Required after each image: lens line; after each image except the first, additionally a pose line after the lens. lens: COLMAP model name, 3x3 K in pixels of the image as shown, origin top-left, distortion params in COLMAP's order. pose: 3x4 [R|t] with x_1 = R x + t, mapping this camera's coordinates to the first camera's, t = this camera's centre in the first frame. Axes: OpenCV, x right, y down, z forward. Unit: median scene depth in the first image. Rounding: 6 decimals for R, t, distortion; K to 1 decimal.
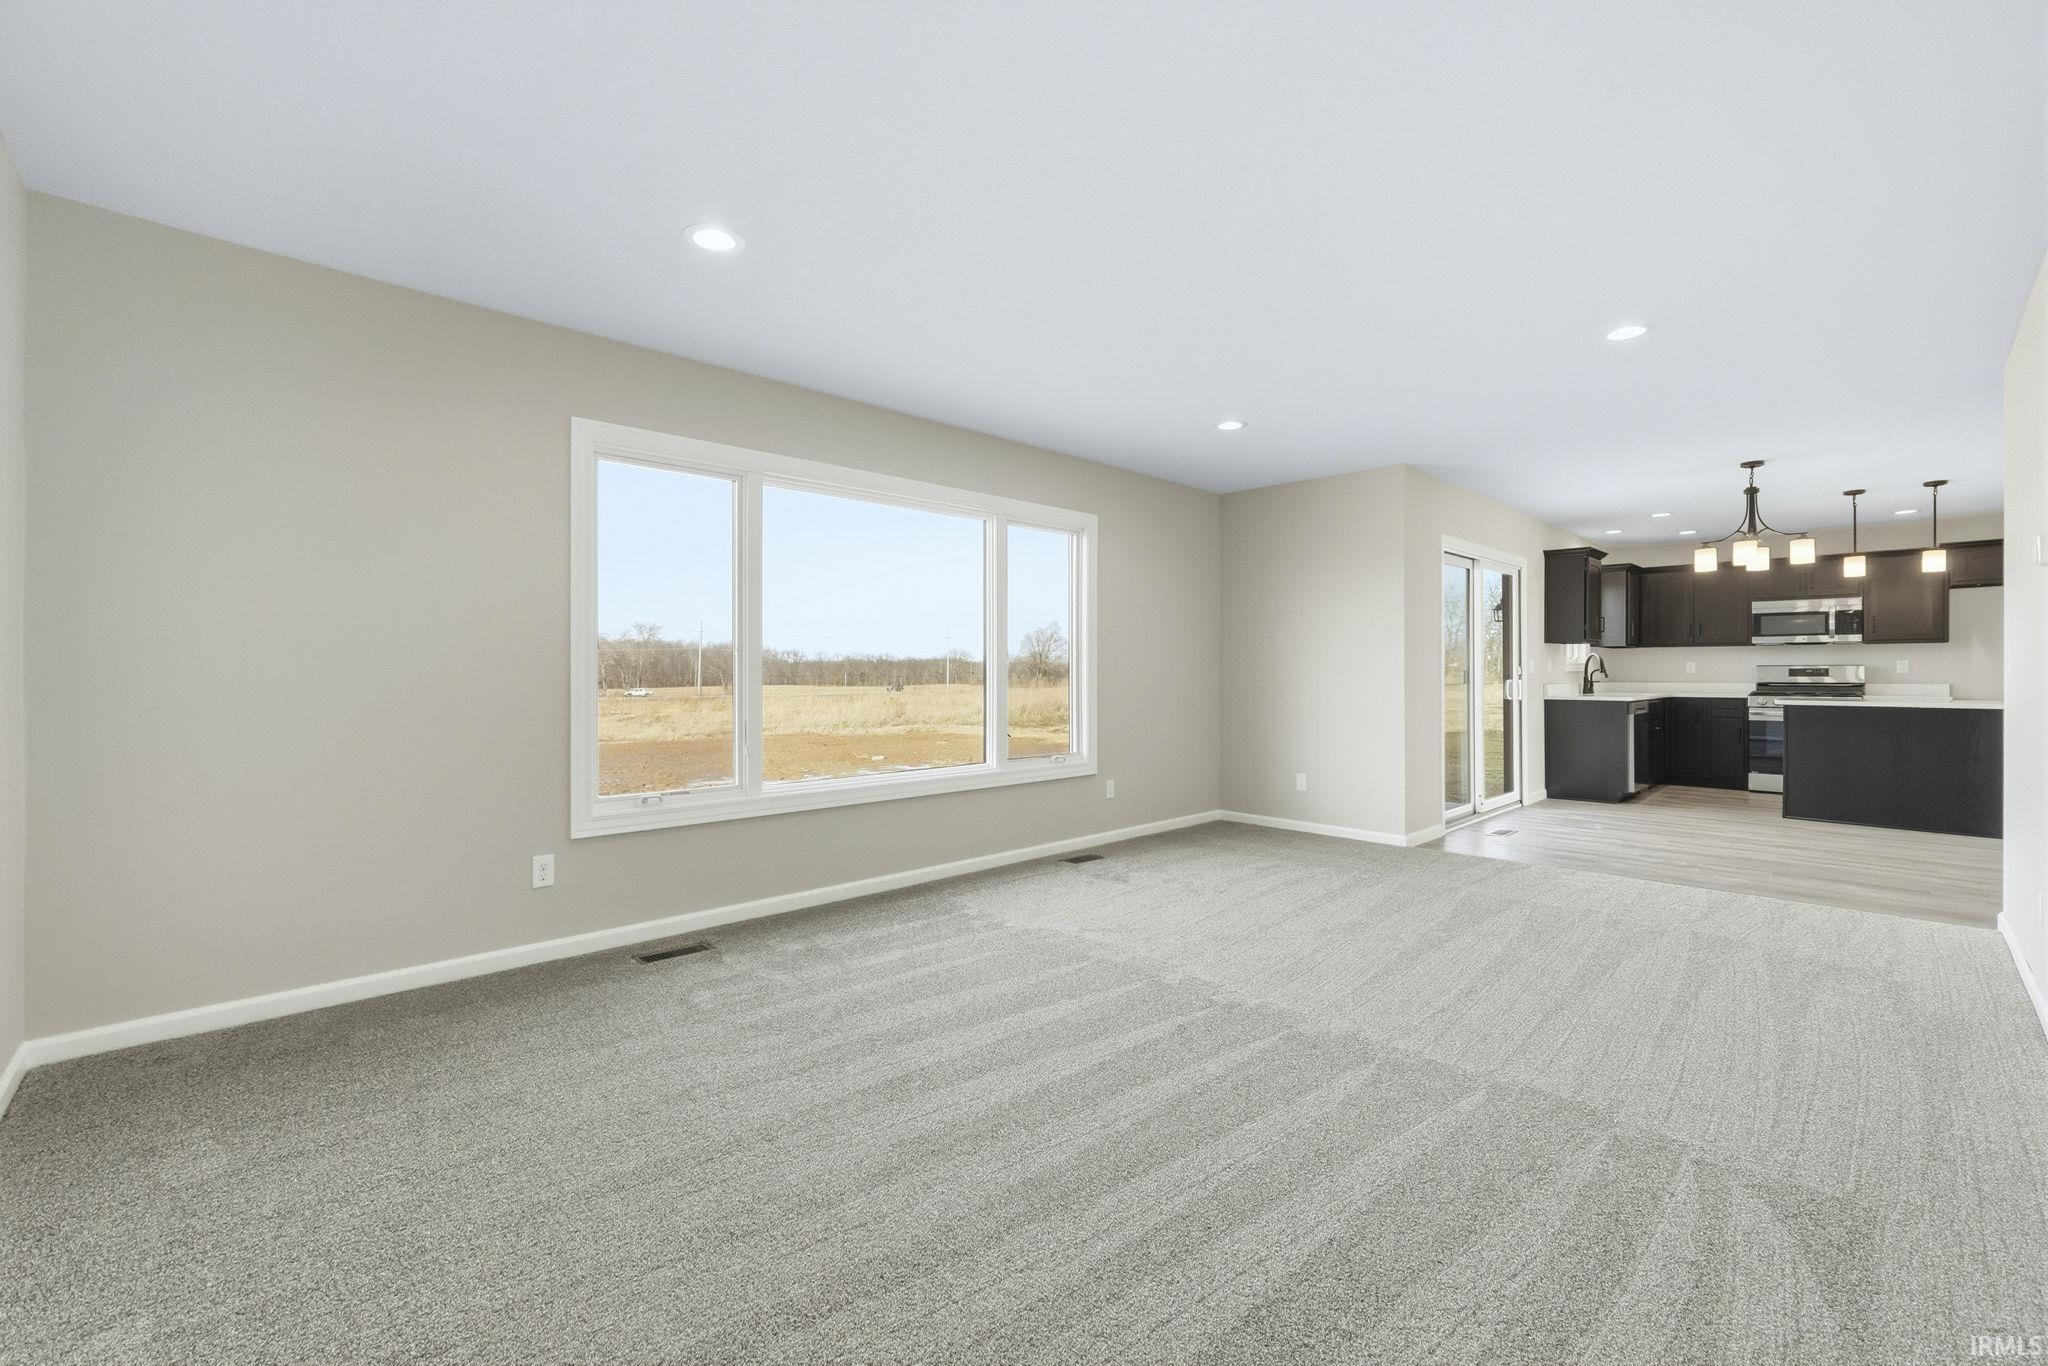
lens RADIAL K [[856.8, 0, 1018.6], [0, 856.8, 676.2], [0, 0, 1]] dist [-0.021598, 0.005792]
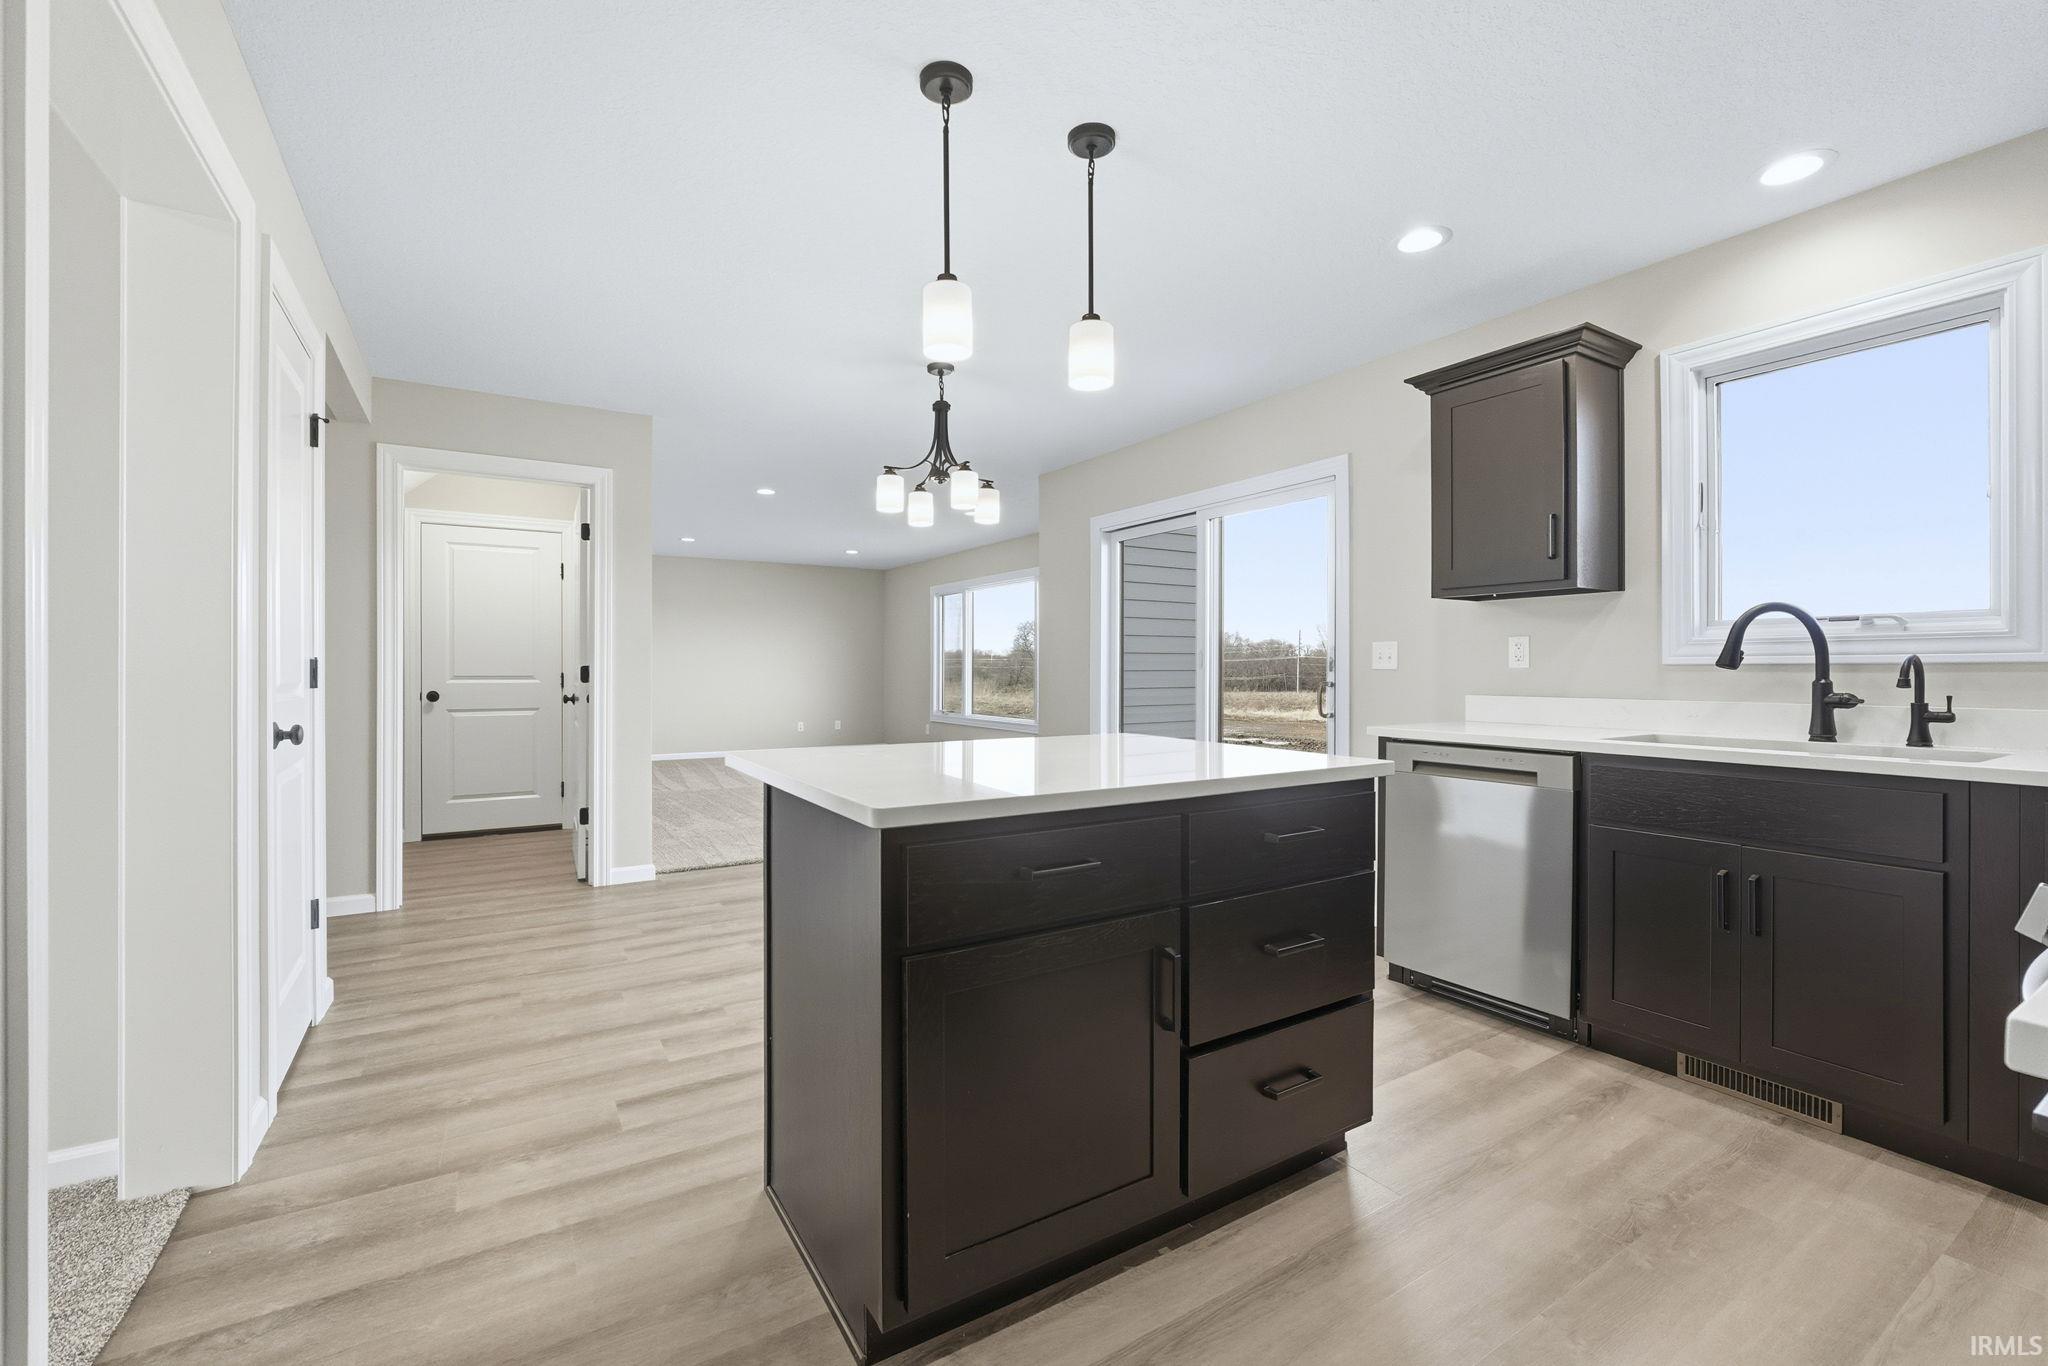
lens RADIAL K [[856.8, 0, 1009.1], [0, 856.8, 670.9], [0, 0, 1]] dist [-0.021598, 0.005792]
pose [[-0.208275, 0.000664, -0.978070, 1.096556], [-0.005068, 0.999986, 0.001758, -0.002289], [0.978057, 0.005323, -0.208269, 0.857871]]
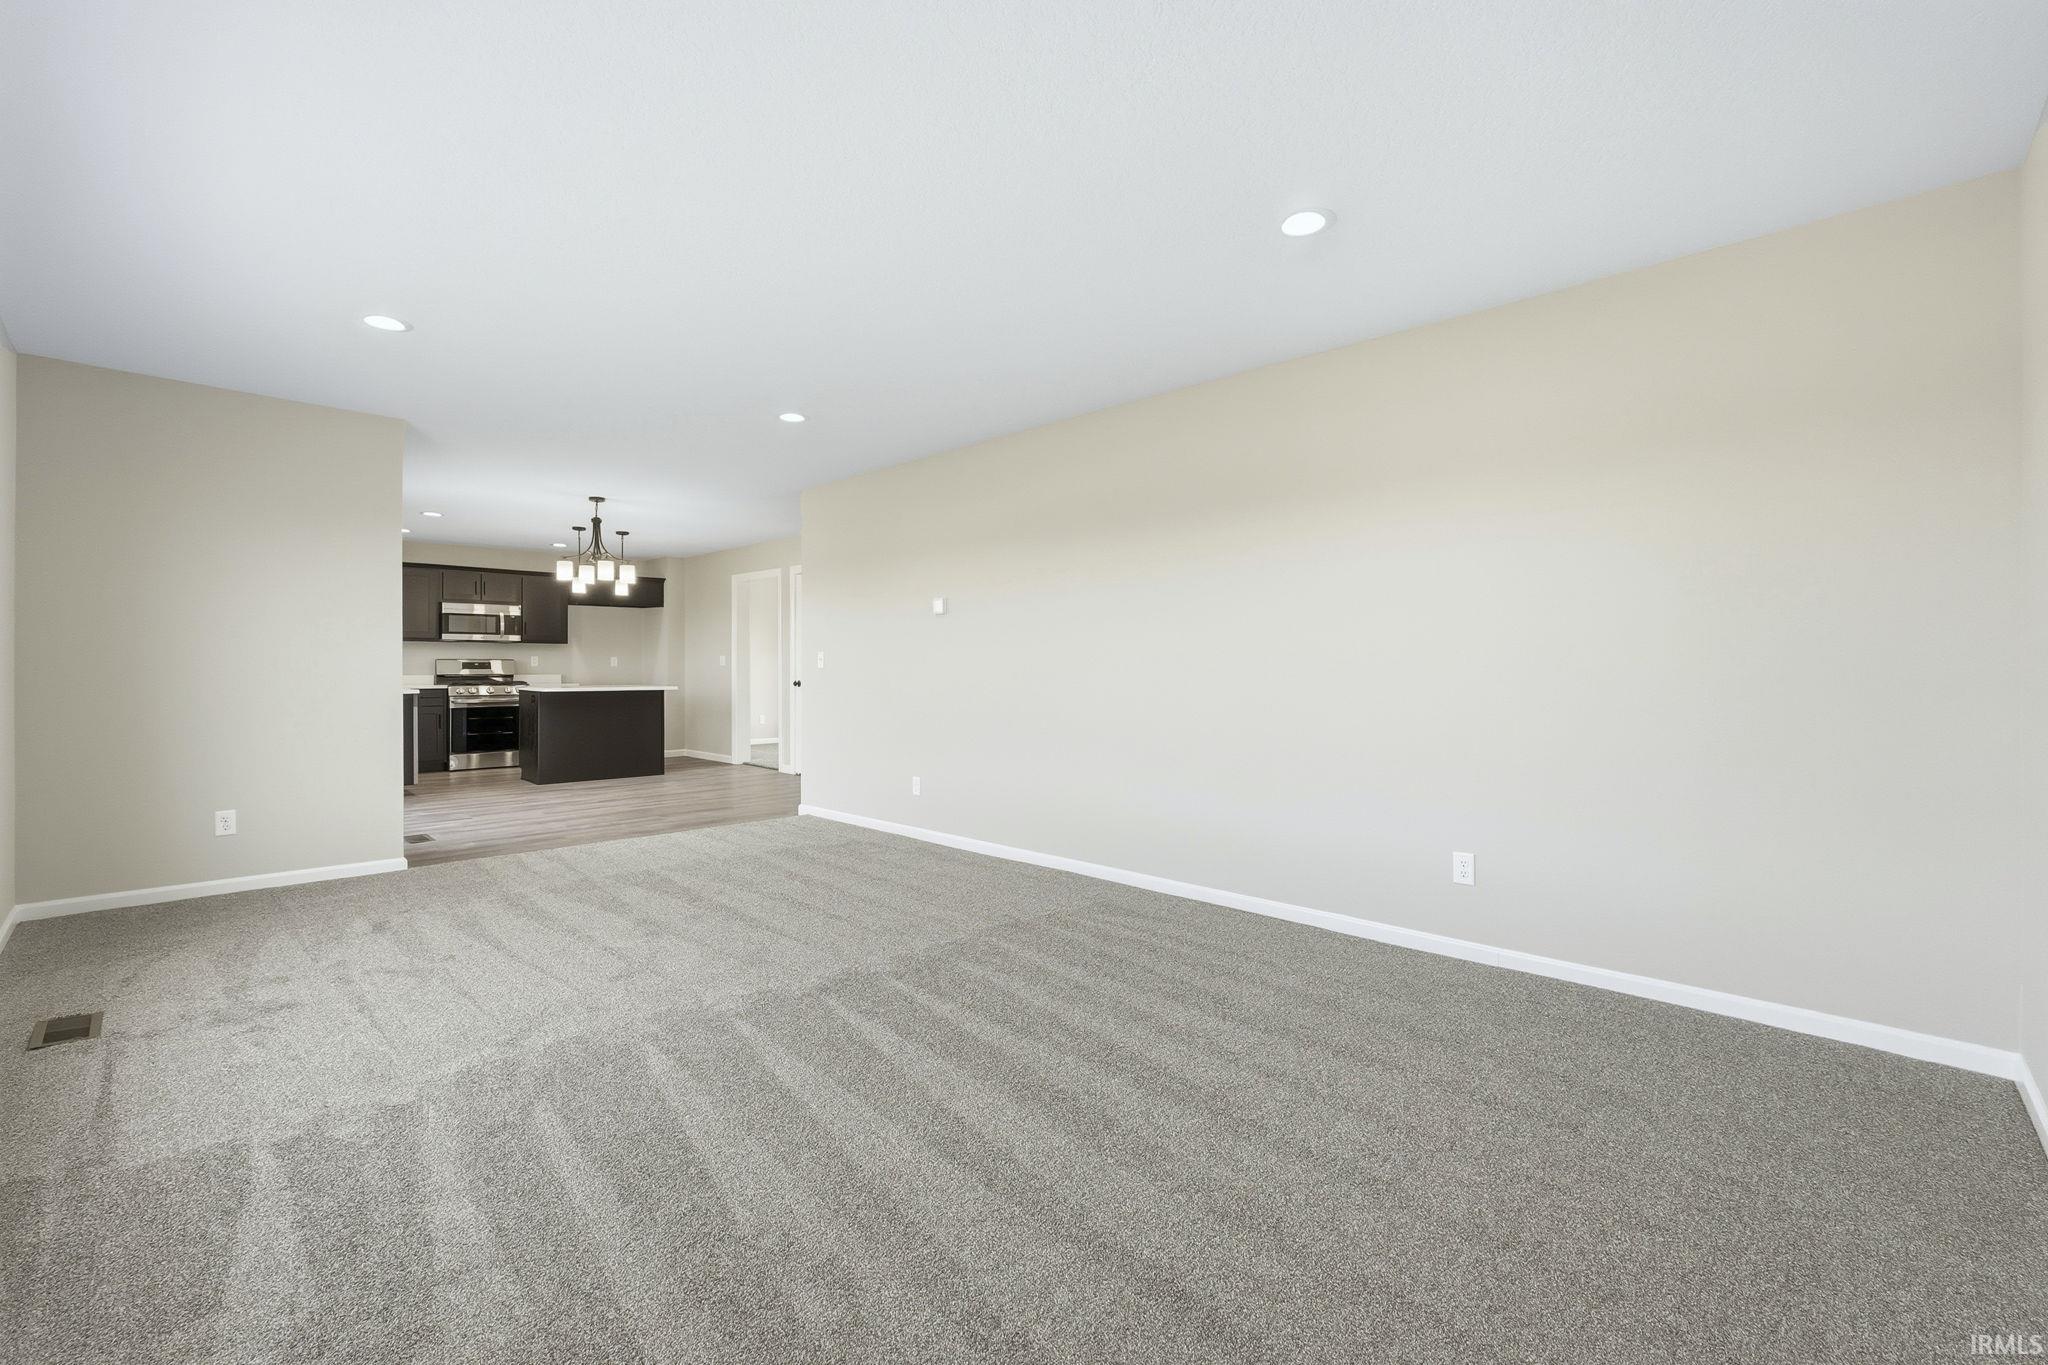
lens RADIAL K [[856.8, 0, 1023.9], [0, 856.8, 674.4], [0, 0, 1]] dist [-0.021598, 0.005792]
pose [[-0.040499, -0.008228, 0.999146, -0.298808], [0.000592, 0.999966, 0.008259, -0.001428], [-0.999179, 0.000926, -0.040493, 0.300264]]
